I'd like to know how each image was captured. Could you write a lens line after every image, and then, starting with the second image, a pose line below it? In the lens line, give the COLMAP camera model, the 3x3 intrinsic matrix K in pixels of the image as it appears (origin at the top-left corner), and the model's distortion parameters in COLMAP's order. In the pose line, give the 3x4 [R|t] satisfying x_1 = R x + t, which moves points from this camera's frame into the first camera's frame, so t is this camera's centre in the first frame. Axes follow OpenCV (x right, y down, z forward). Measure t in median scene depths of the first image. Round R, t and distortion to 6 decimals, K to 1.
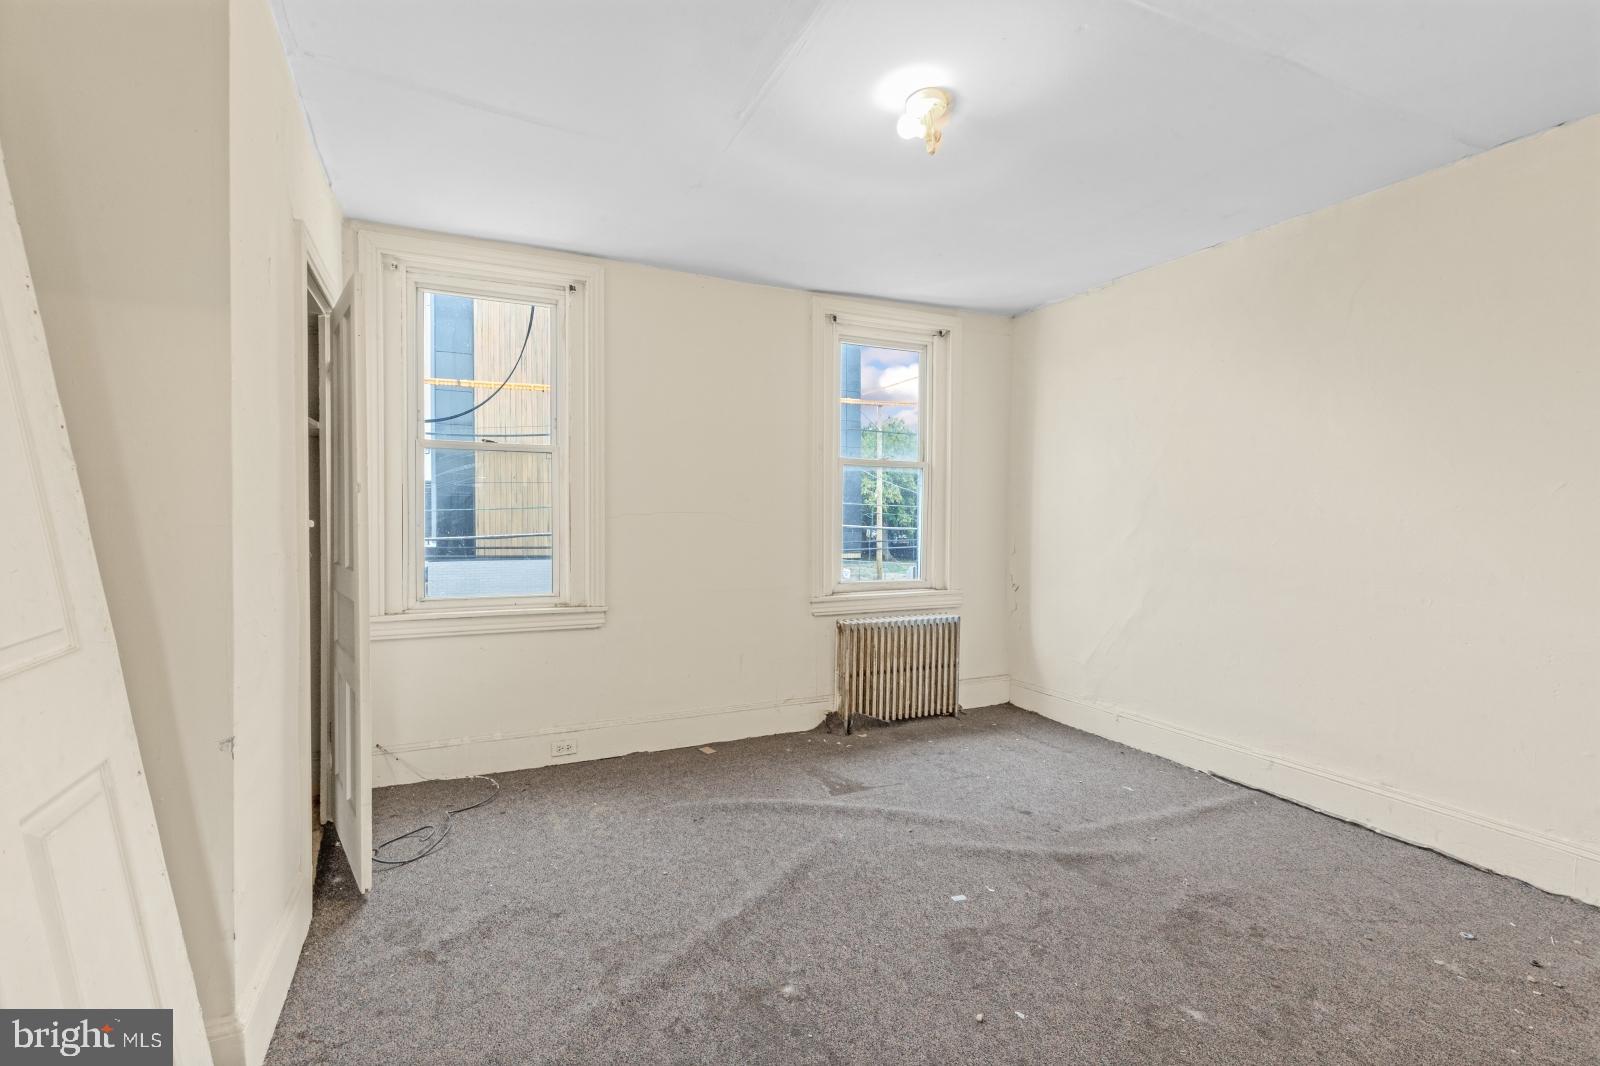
lens RADIAL K [[737.9, 0, 785.9], [0, 737.9, 528.9], [0, 0, 1]] dist [0.006883, -0.000599]
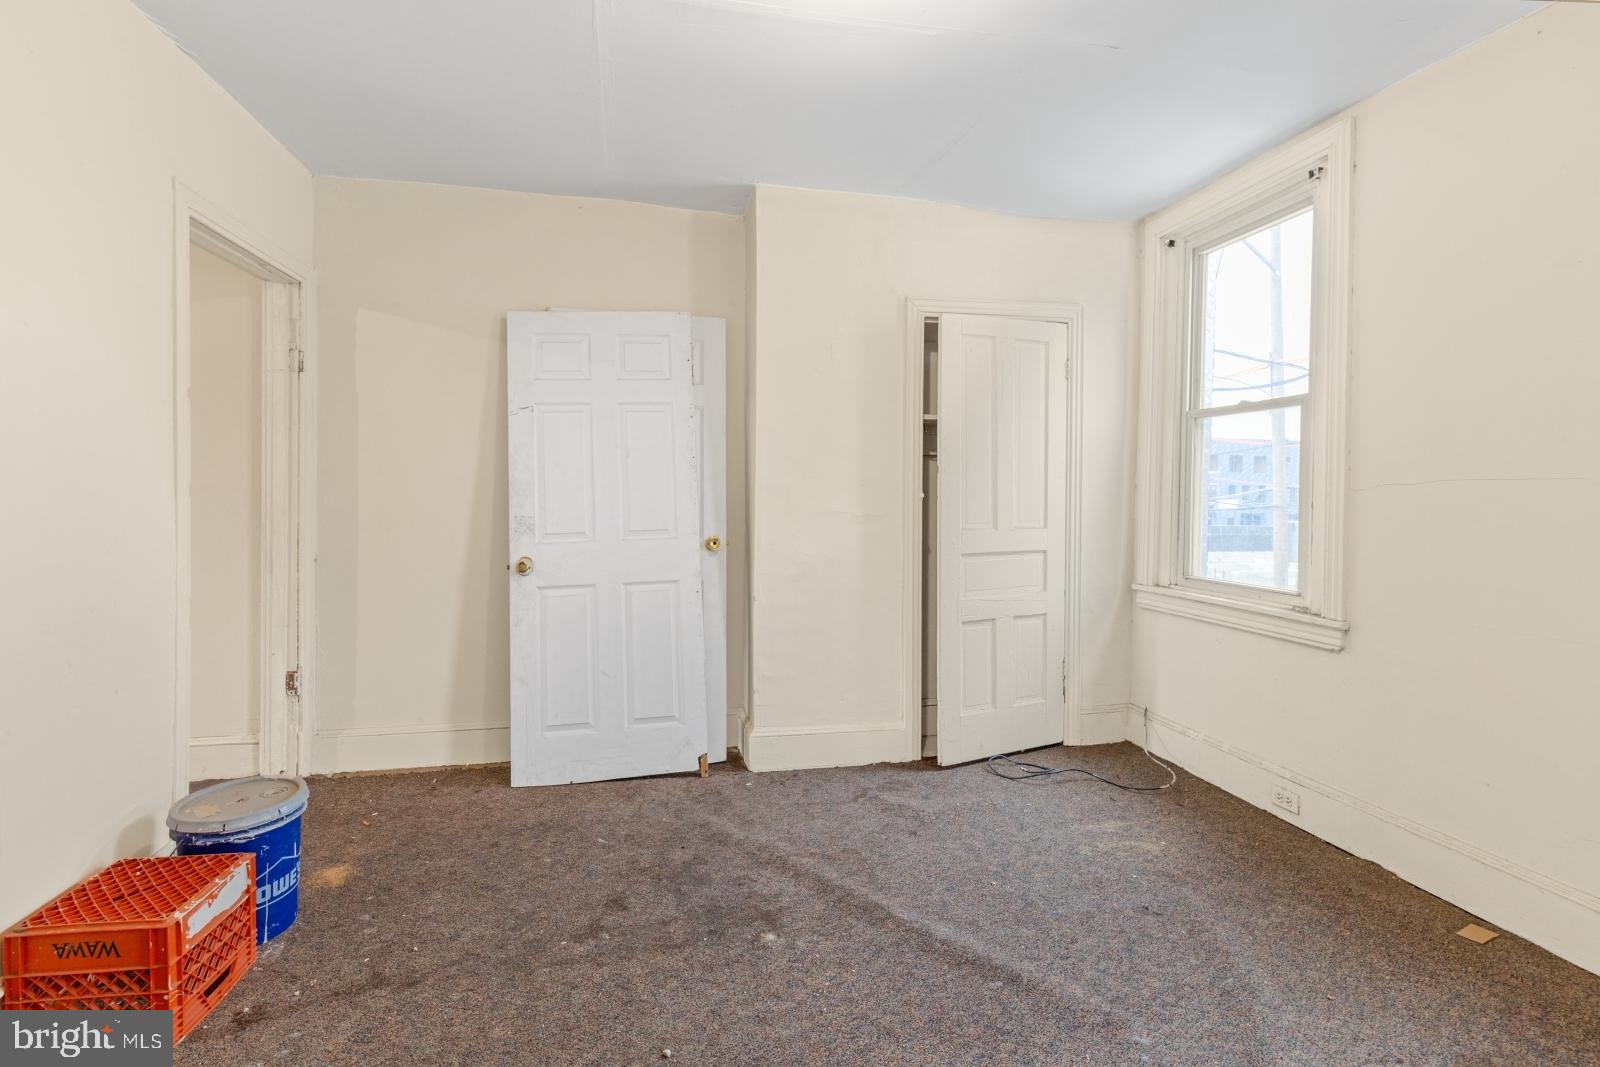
lens RADIAL K [[750.3, 0, 776.5], [0, 750.3, 499.8], [0, 0, 1]] dist [0.004959, 0.000101]
pose [[-0.237991, 0.001701, -0.971266, 0.596108], [-0.017155, 0.999835, 0.005954, -0.001458], [0.971116, 0.018079, -0.237923, 0.721037]]
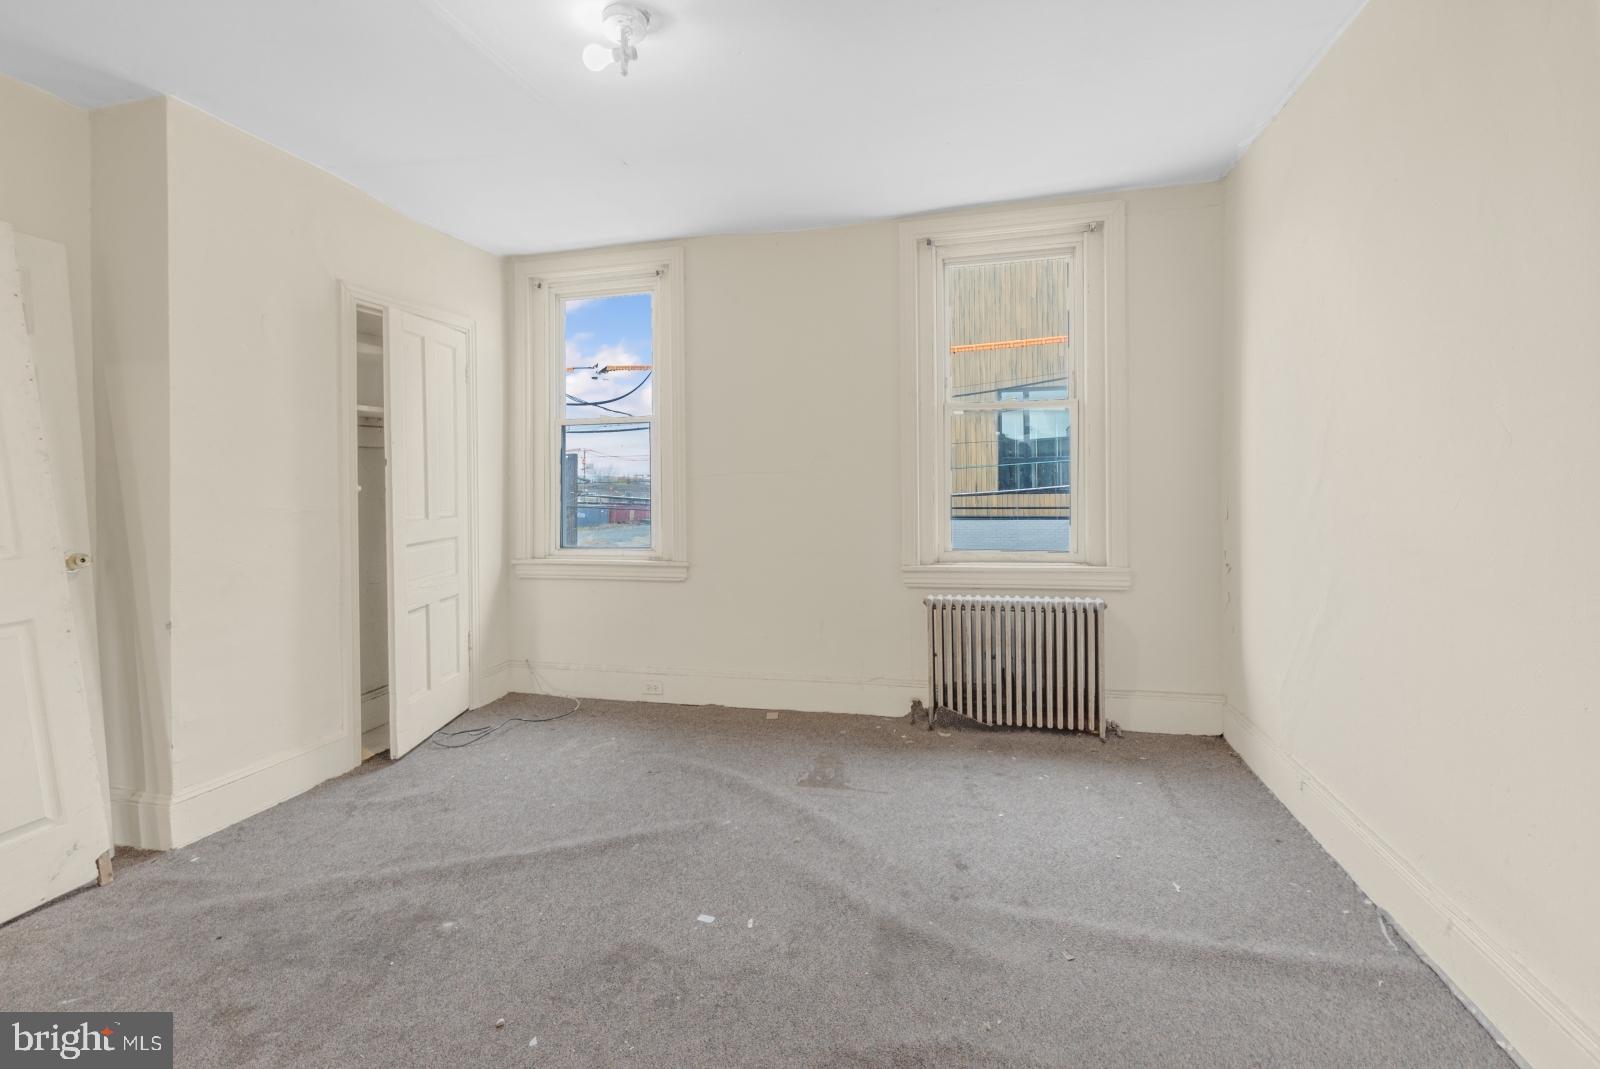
lens RADIAL K [[753.3, 0, 785.2], [0, 753.3, 478.9], [0, 0, 1]] dist [0.002205, 0.000137]
pose [[0.767535, -0.018697, -0.640734, 0.620276], [0.009985, 0.999802, -0.017214, 0.005212], [0.640929, 0.006815, 0.767570, 0.275081]]
